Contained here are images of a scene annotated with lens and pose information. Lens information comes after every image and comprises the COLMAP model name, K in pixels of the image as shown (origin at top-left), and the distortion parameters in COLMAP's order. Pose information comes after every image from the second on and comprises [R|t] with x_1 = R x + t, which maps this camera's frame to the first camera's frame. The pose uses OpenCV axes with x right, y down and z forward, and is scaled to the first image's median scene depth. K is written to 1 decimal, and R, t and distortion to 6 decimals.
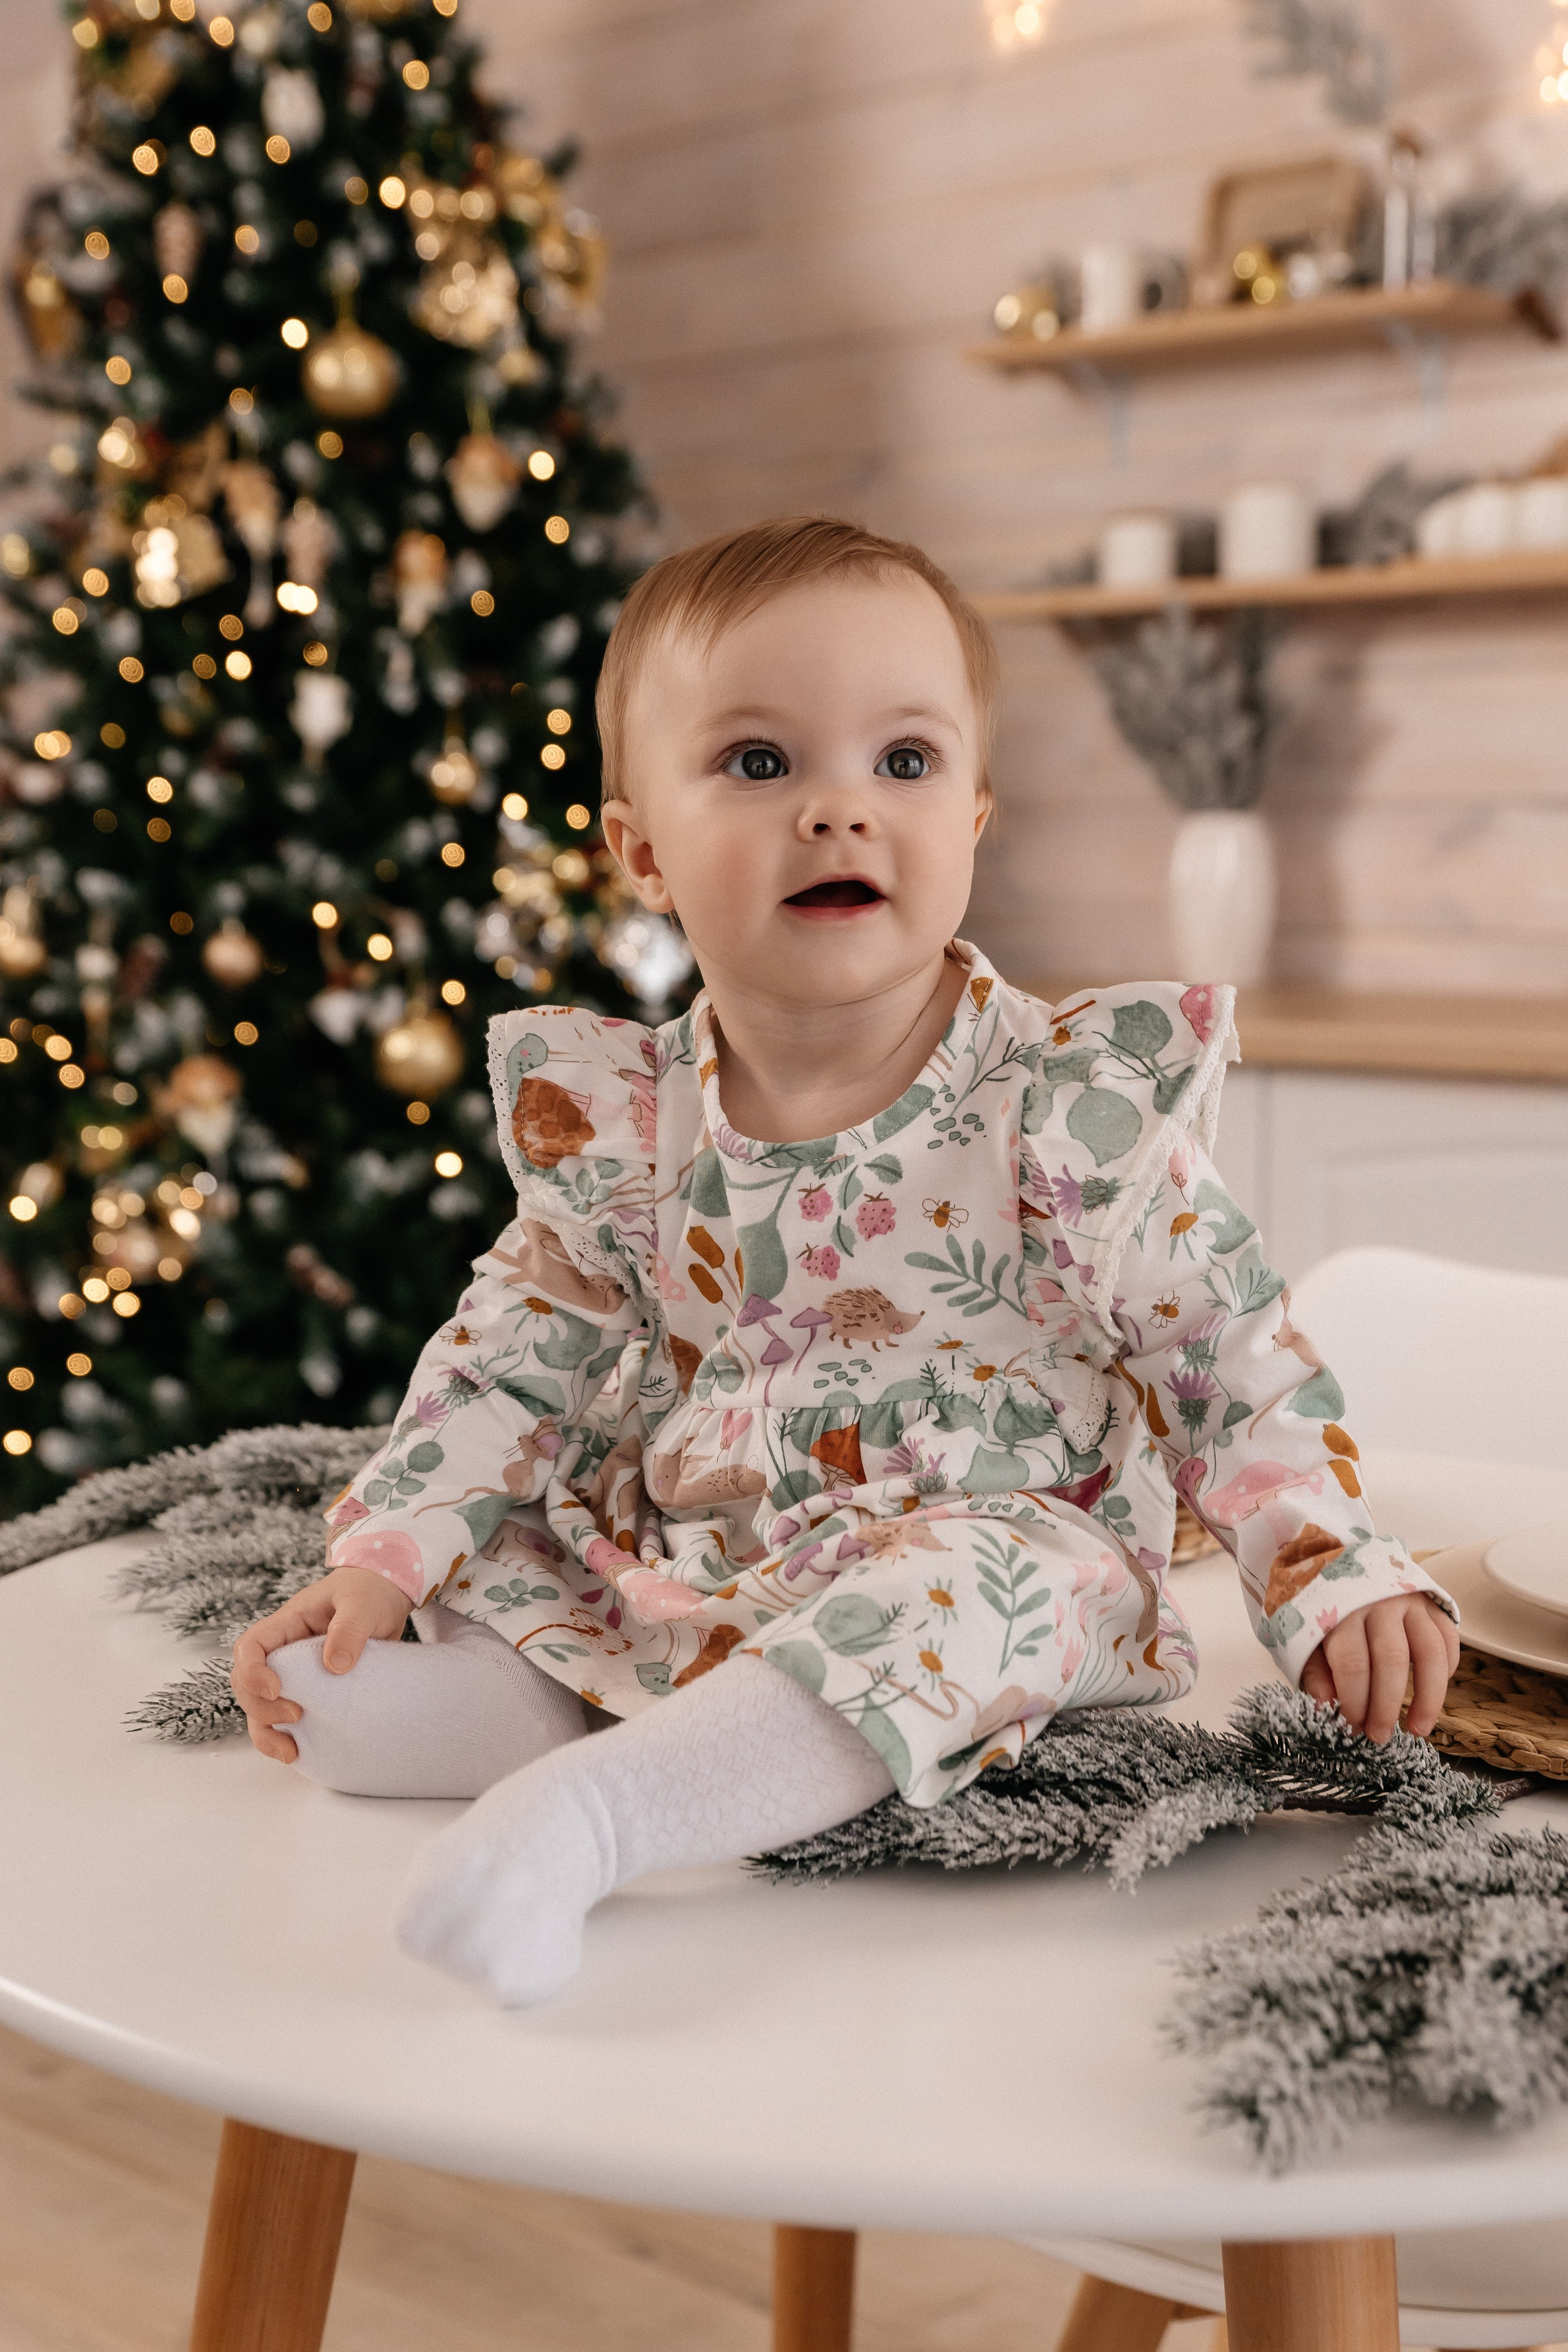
lens RADIAL K [[3047.2, 0, 784.0], [0, 3047.2, 1176.0], [0, 0, 1]] dist [0.006702, -0.040261]
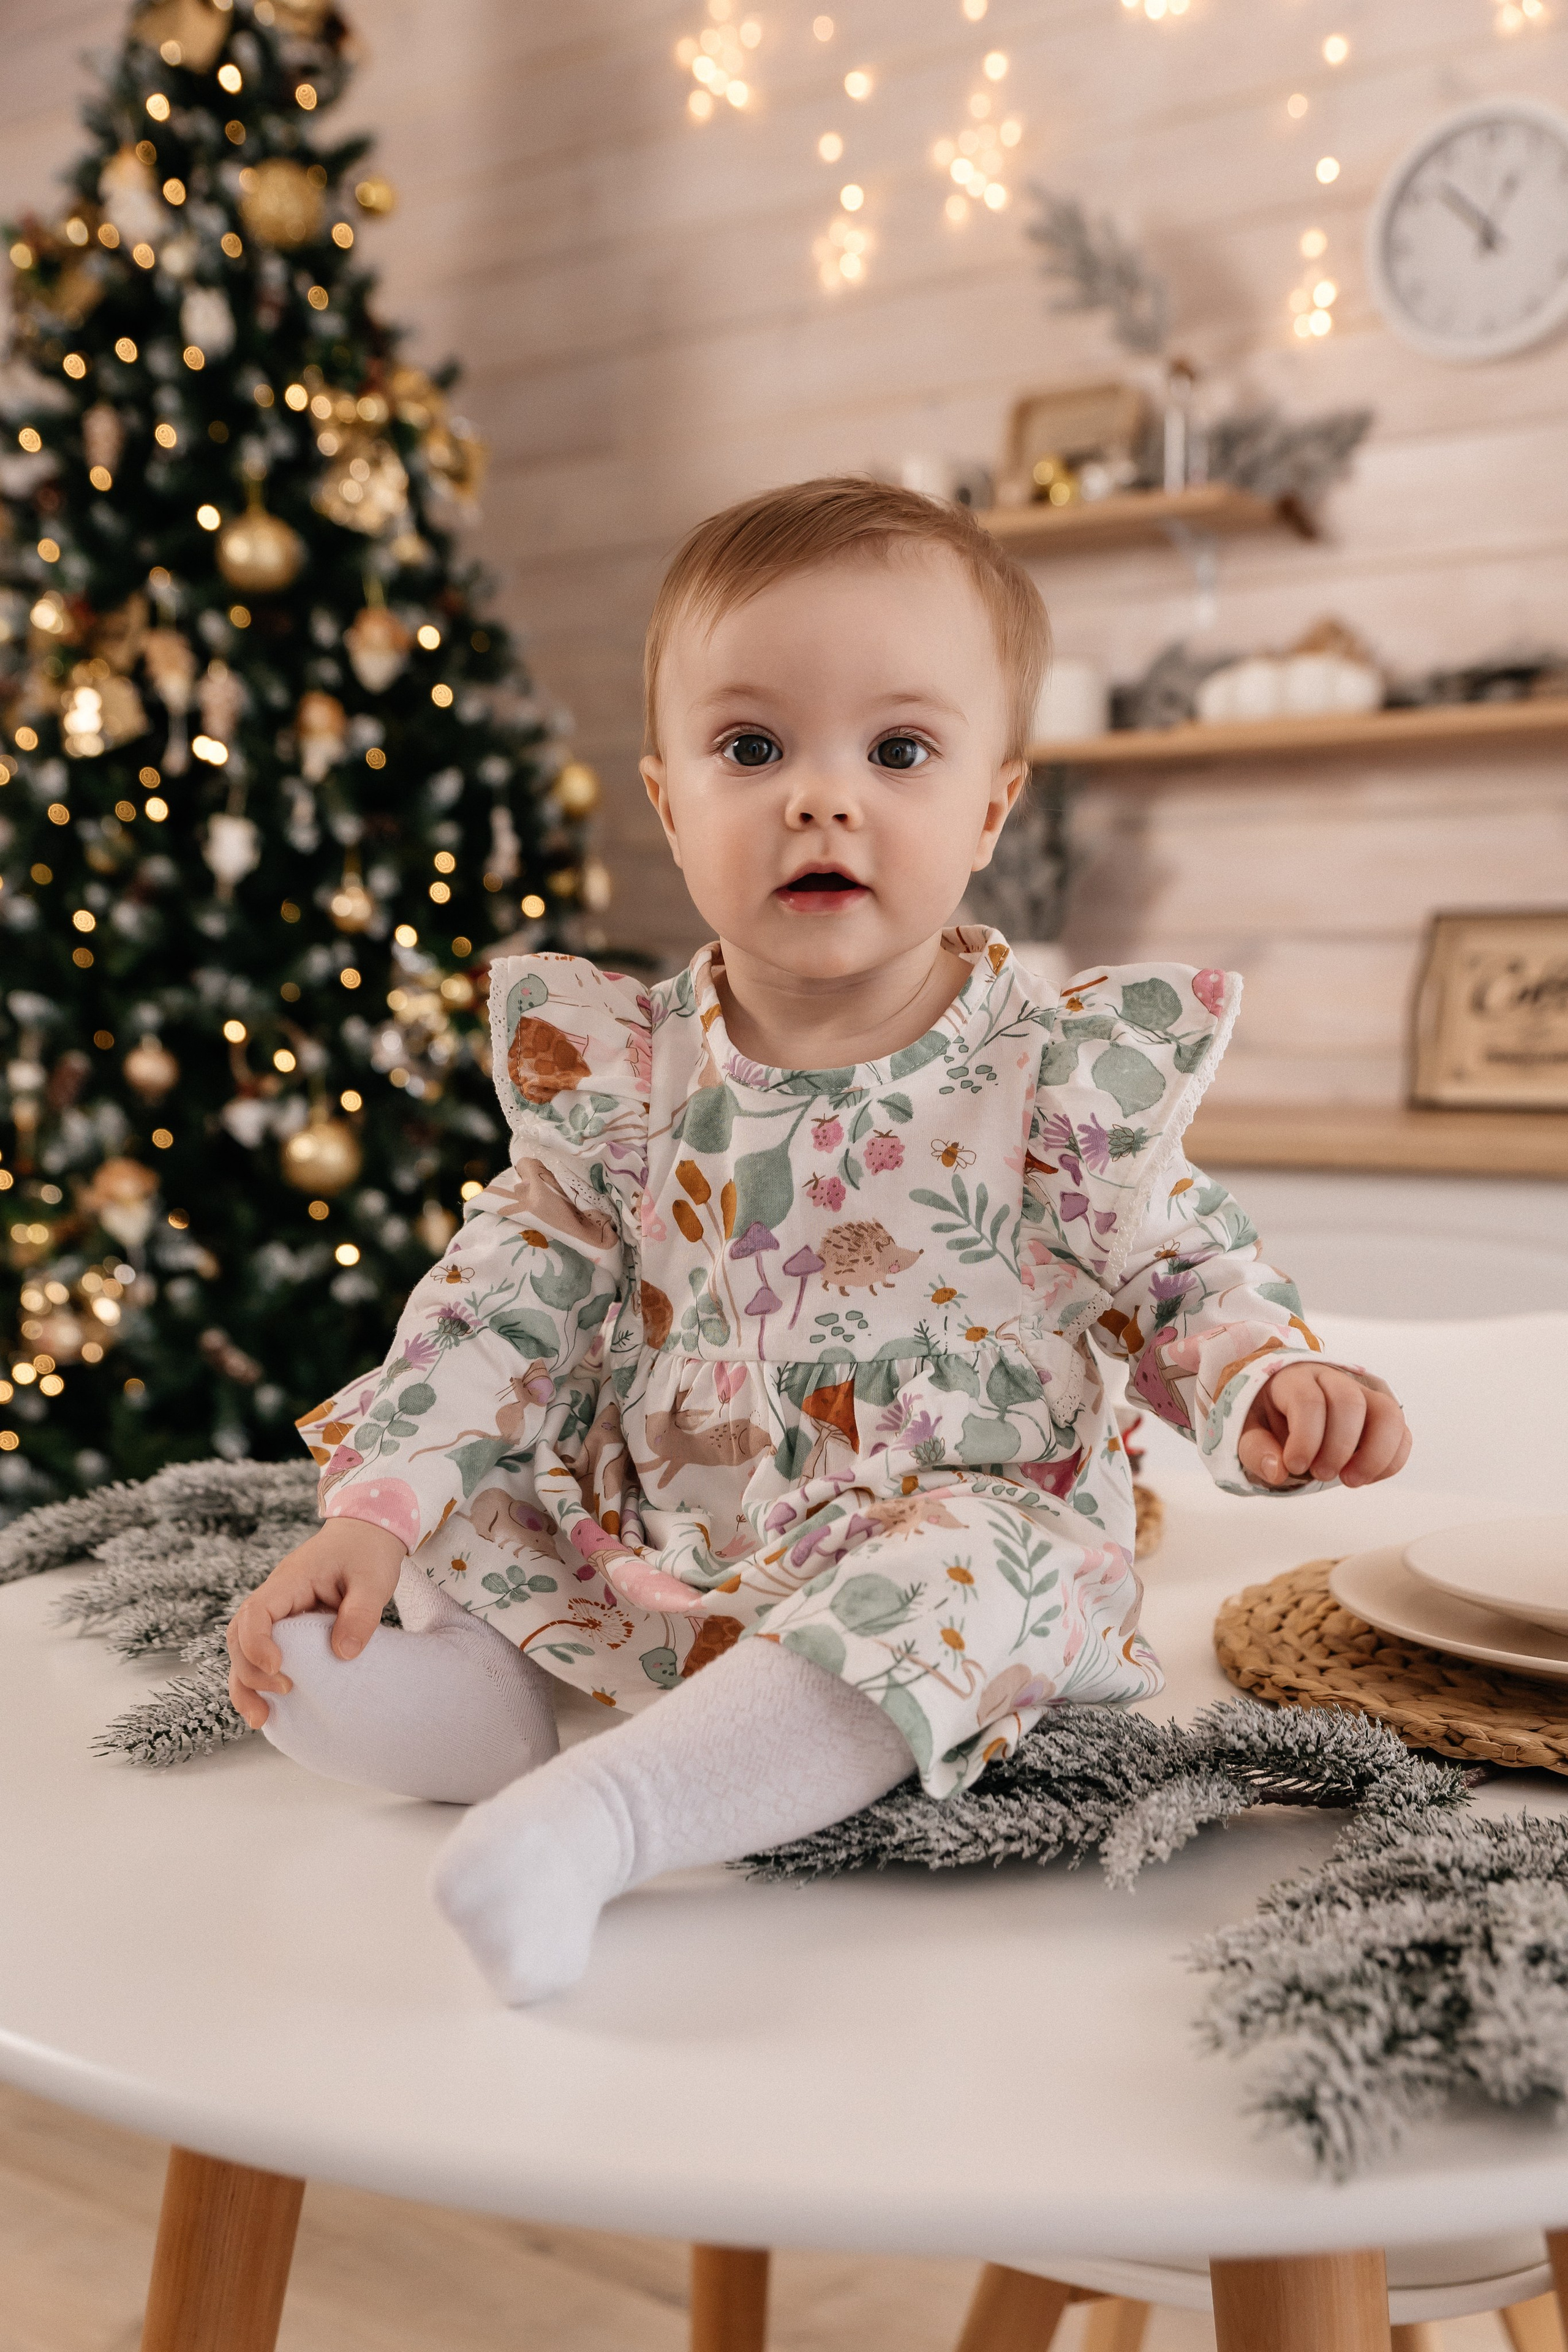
lens RADIAL K [[2576.2, 0, 784.0], [0, 2576.2, 1176.0], [0, 0, 1]] dist [-0.048865, 0.119922]
pose [[0.997581, -0.005598, 0.069294, -0.034043], [0.009074, 0.998711, -0.049945, 0.031729], [-0.068925, 0.050452, 0.996345, 0.118378]]
